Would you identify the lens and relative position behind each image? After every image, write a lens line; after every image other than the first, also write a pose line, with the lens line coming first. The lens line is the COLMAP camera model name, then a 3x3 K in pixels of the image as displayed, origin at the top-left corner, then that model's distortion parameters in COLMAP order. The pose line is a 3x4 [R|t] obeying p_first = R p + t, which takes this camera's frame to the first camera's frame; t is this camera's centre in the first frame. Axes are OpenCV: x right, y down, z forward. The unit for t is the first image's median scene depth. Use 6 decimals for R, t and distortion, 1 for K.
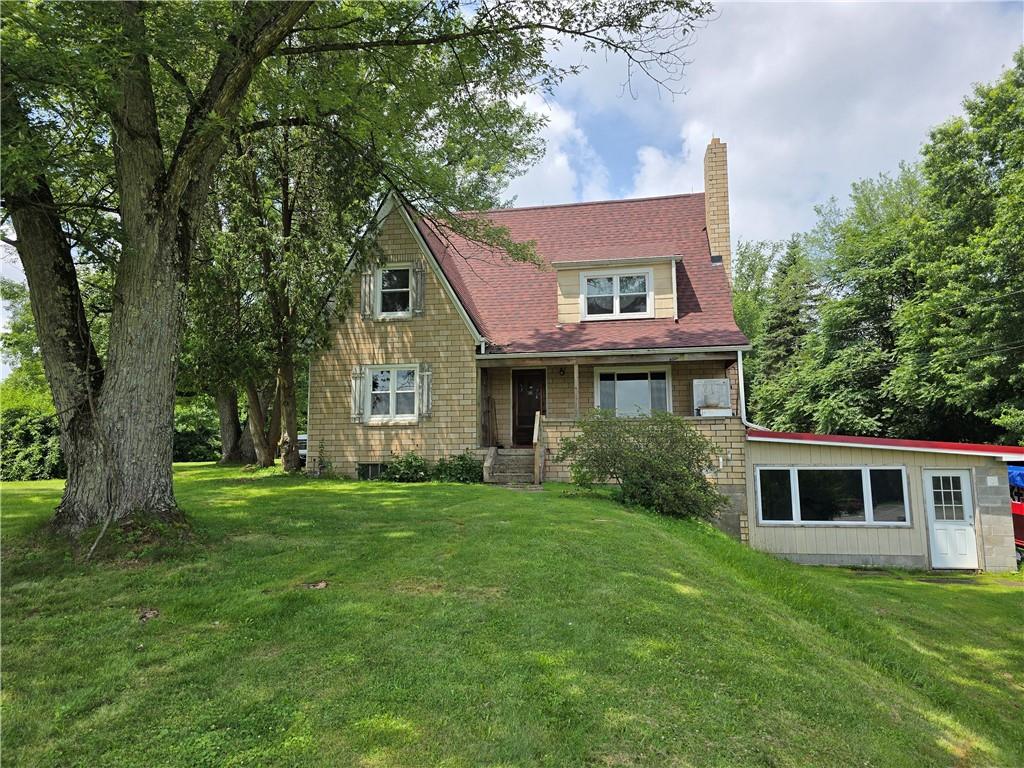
lens RADIAL K [[627.2, 0, 512.0], [0, 627.2, 384.0], [0, 0, 1]] dist [-0.000937, -0.002046]
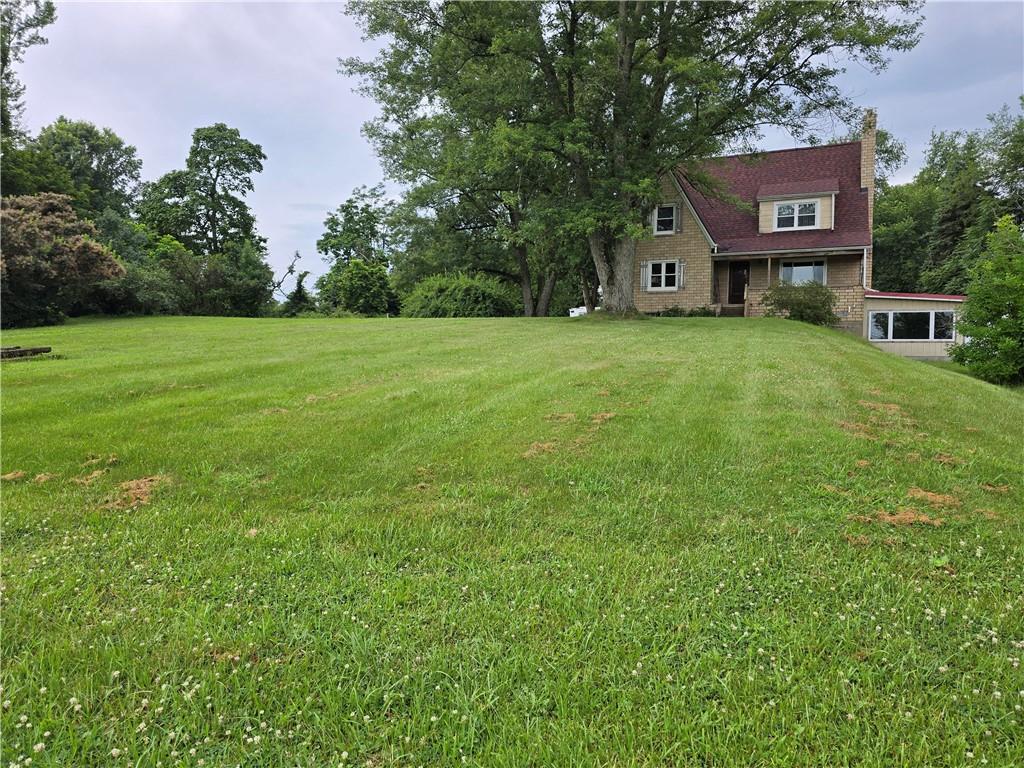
lens RADIAL K [[627.2, 0, 512.0], [0, 627.2, 384.0], [0, 0, 1]] dist [-0.000937, -0.002046]
pose [[0.965807, 0.030095, -0.257509, -0.144638], [0.013380, 0.986131, 0.165430, 0.019273], [0.258916, -0.163219, 0.952010, -1.023451]]
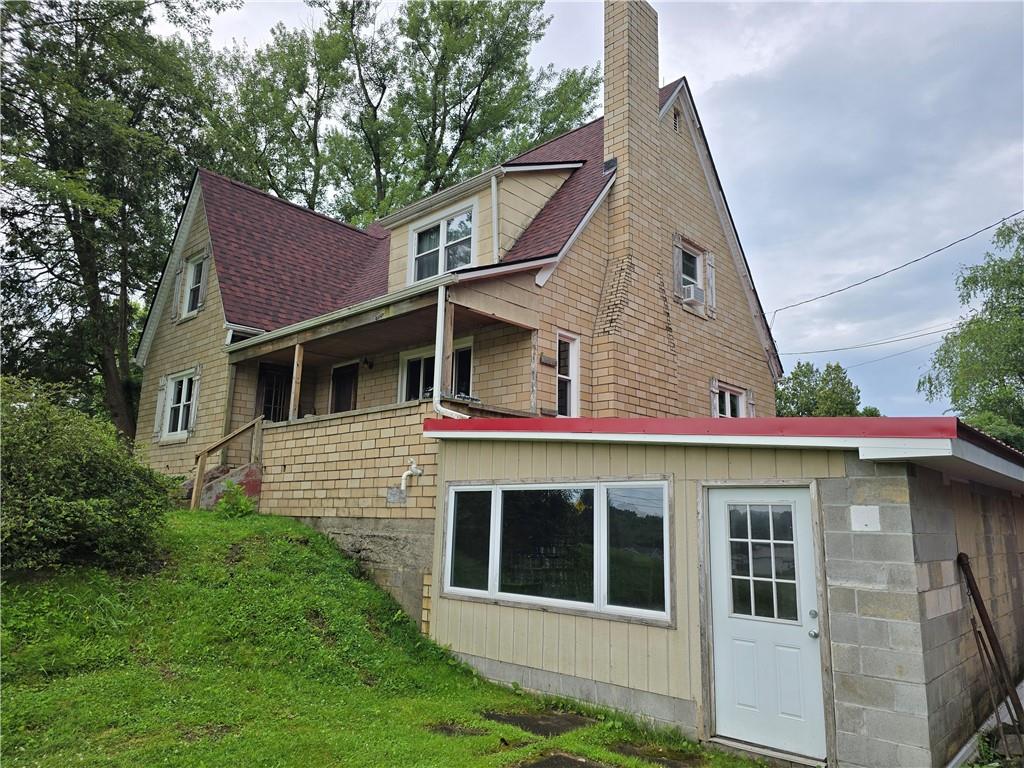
lens RADIAL K [[701.3, 0, 512.0], [0, 701.3, 384.0], [0, 0, 1]] dist [0.002166, -0.000126]
pose [[0.840750, -0.073936, -0.536351, 0.705918], [0.017165, 0.993774, -0.110085, 0.102156], [0.541151, 0.083347, 0.836785, 0.465300]]
